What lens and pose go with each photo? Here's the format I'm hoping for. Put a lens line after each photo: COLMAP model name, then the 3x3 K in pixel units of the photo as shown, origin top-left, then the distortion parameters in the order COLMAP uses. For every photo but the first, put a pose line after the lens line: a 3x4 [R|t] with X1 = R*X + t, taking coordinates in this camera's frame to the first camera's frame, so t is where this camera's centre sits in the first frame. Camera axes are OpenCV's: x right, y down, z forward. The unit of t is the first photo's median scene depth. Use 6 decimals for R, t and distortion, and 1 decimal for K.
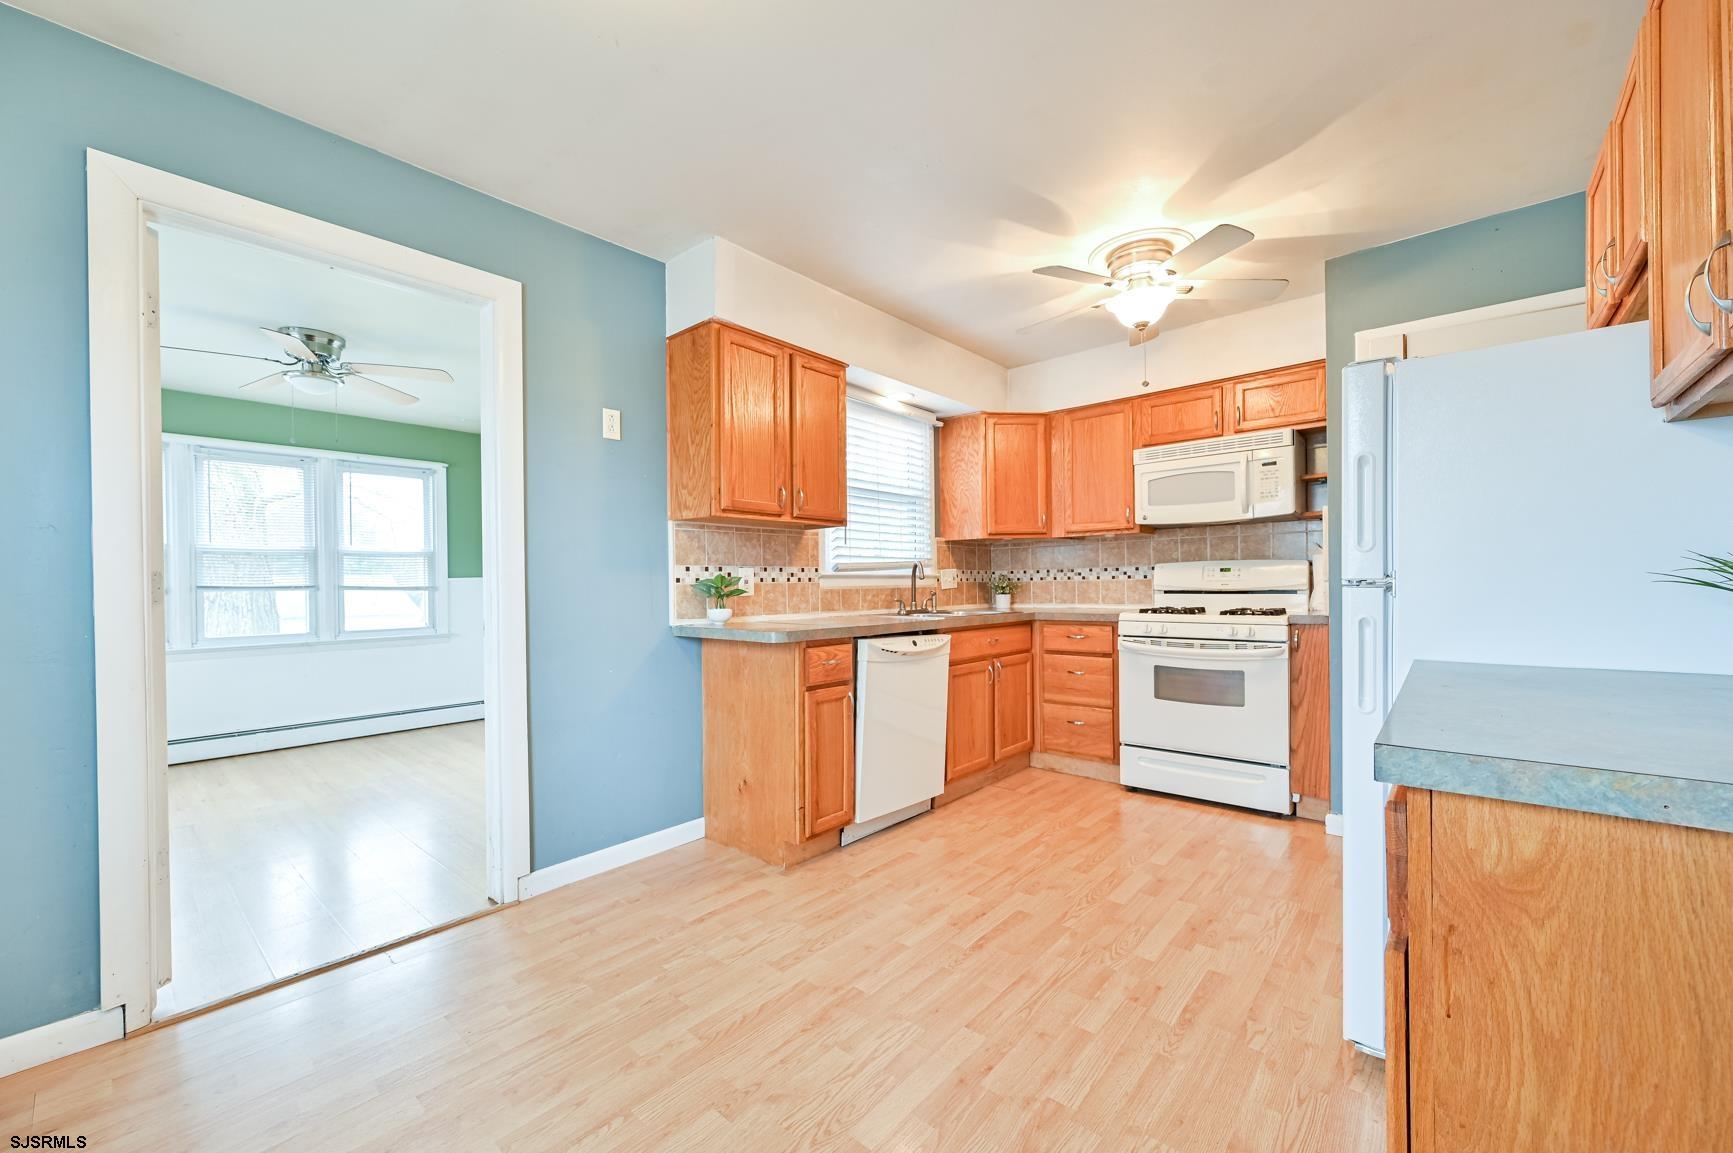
lens RADIAL K [[683.0, 0, 866.4], [0, 683.0, 584.4], [0, 0, 1]] dist [-0.000546, 0.000314]
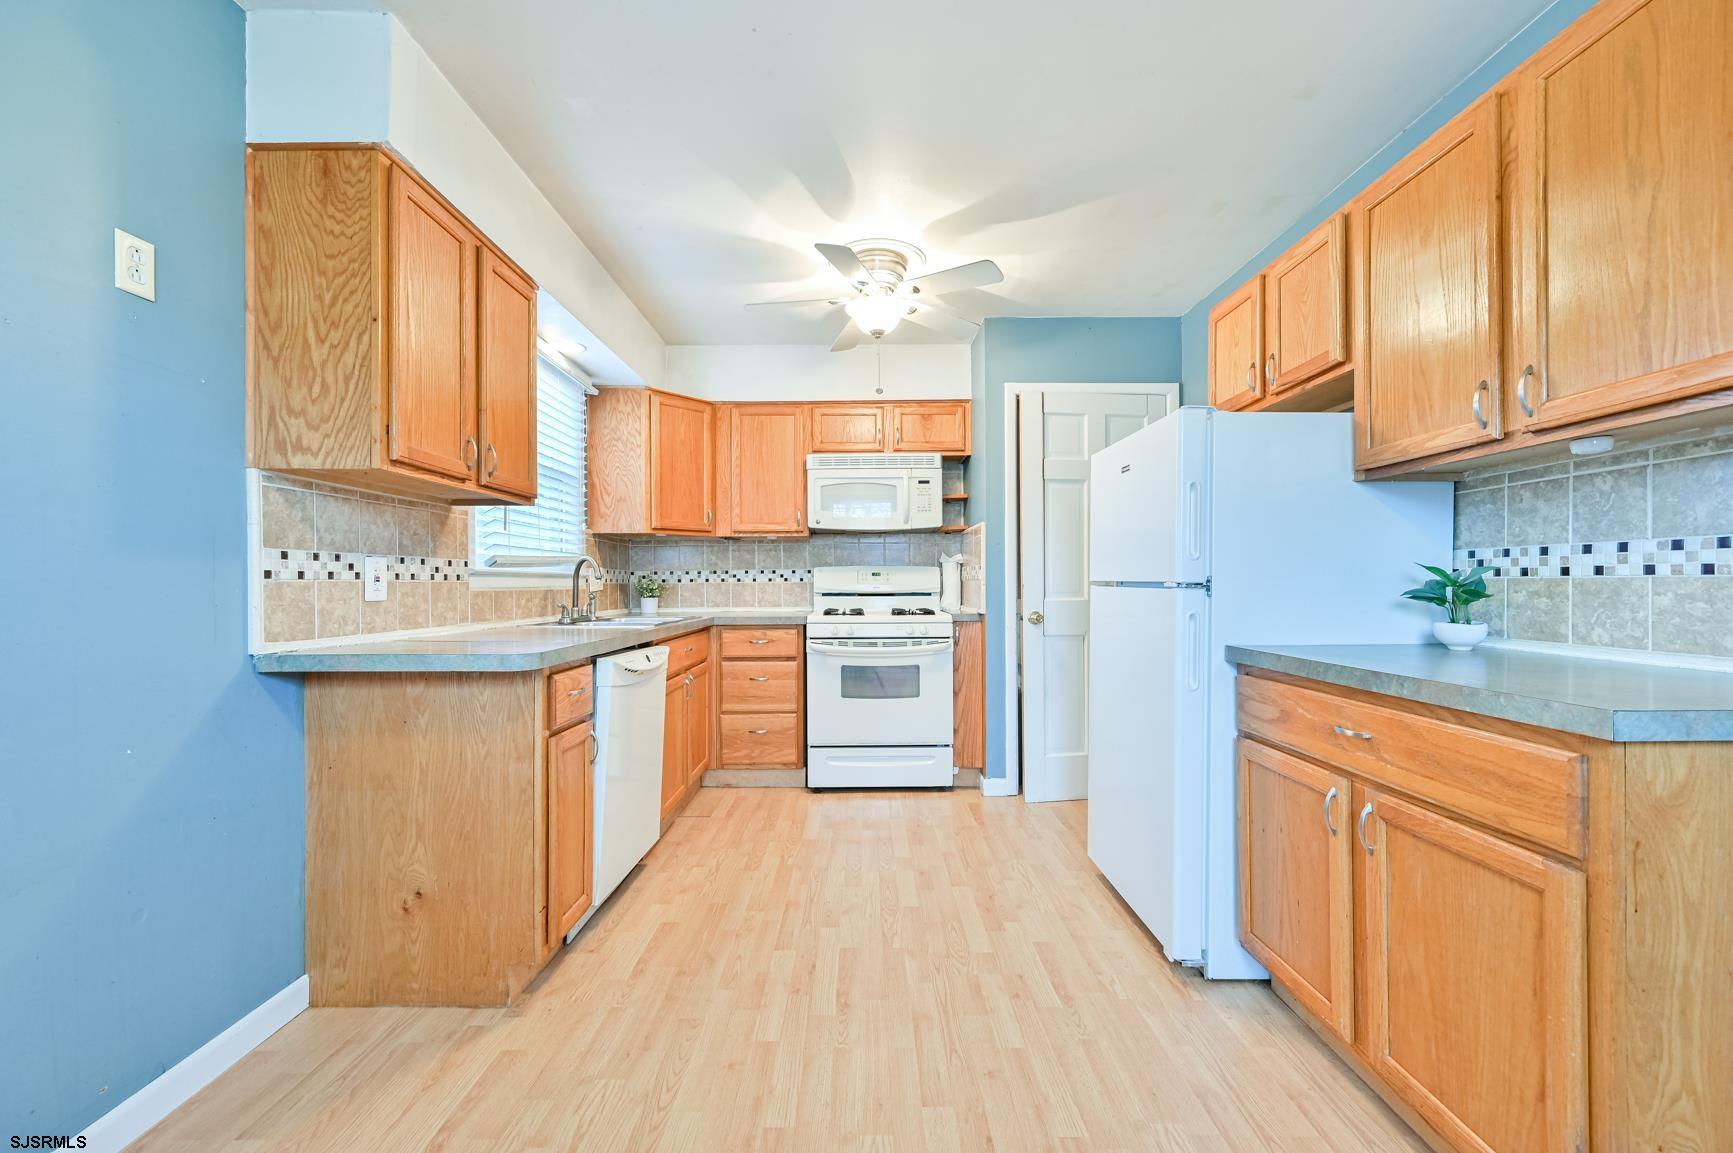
lens RADIAL K [[683.0, 0, 866.4], [0, 683.0, 584.4], [0, 0, 1]] dist [-0.000546, 0.000314]
pose [[0.750859, 0.008304, 0.660411, -0.272583], [-0.004701, 0.999963, -0.007229, 0.003966], [-0.660446, 0.002323, 0.750870, 0.236268]]
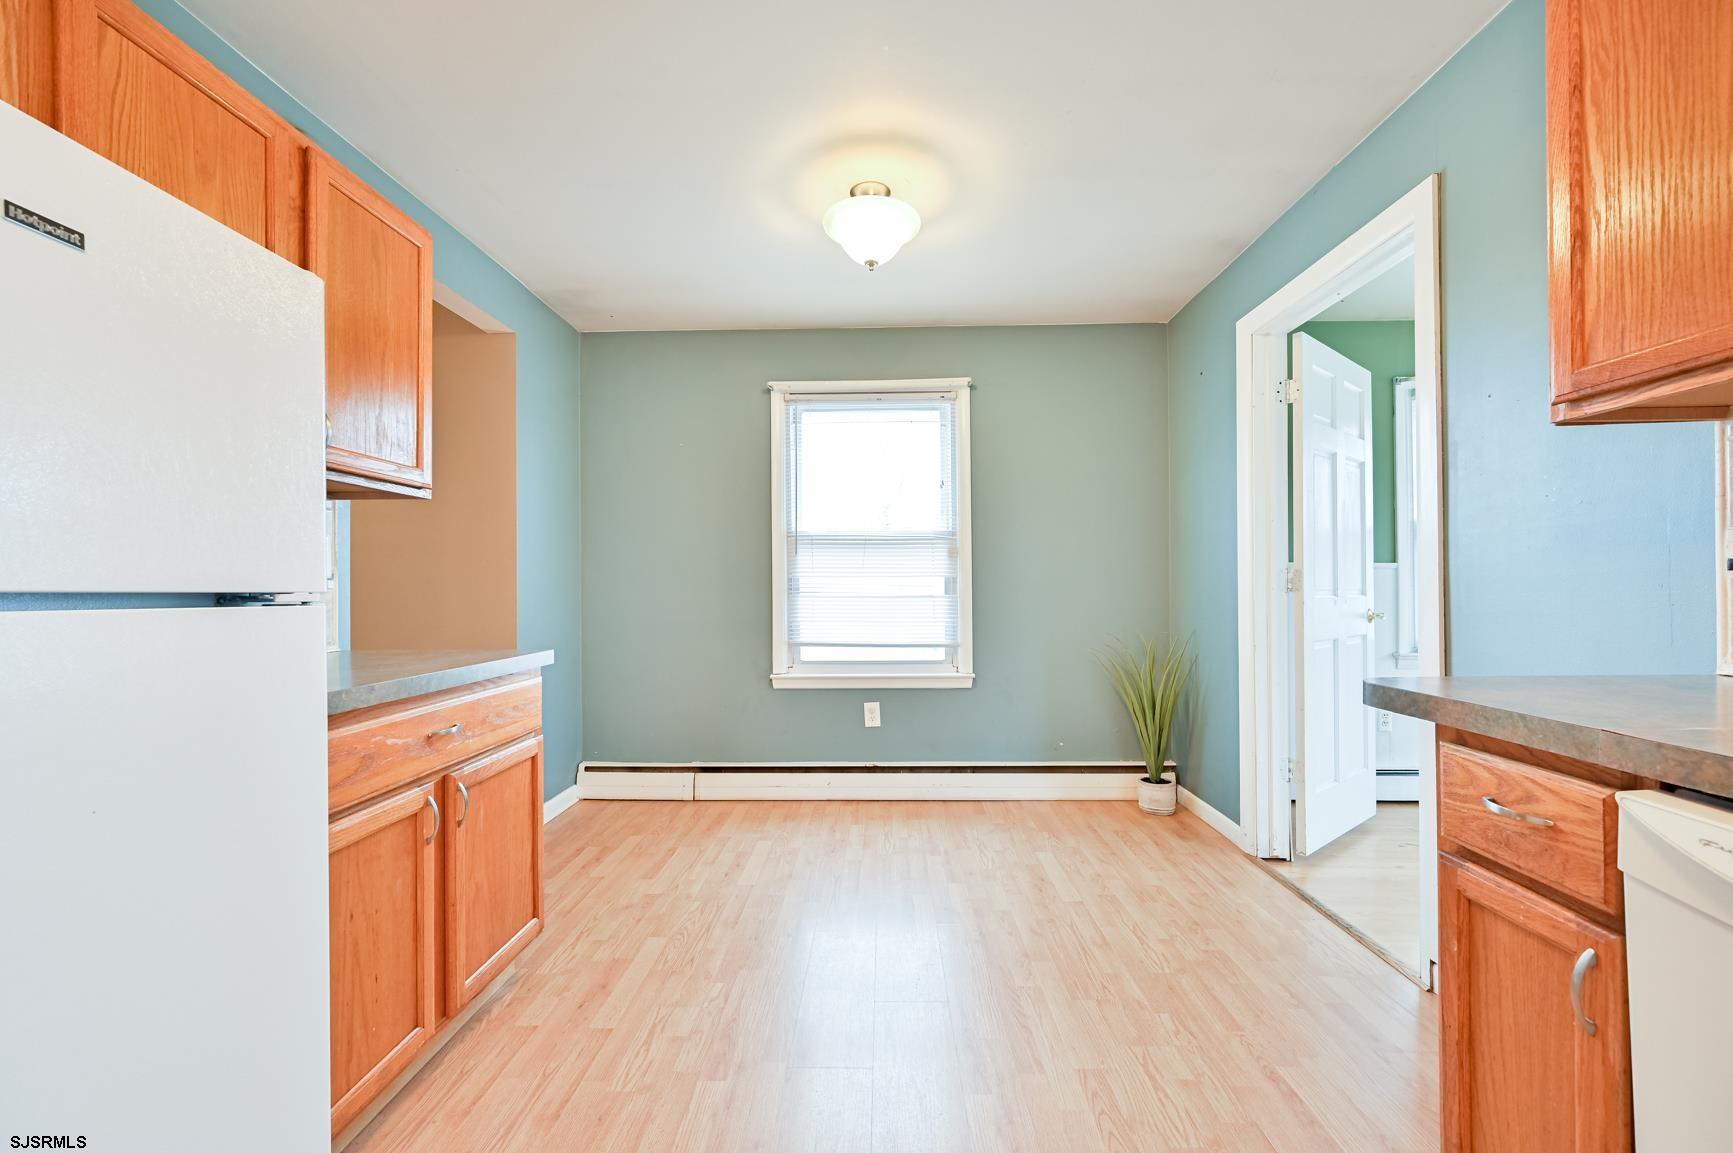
lens RADIAL K [[683.0, 0, 866.4], [0, 683.0, 584.4], [0, 0, 1]] dist [-0.000546, 0.000314]
pose [[-0.771129, 0.017985, -0.636425, 0.373527], [0.018520, 0.999812, 0.005814, -0.006053], [0.636410, -0.007303, -0.771316, 0.969449]]
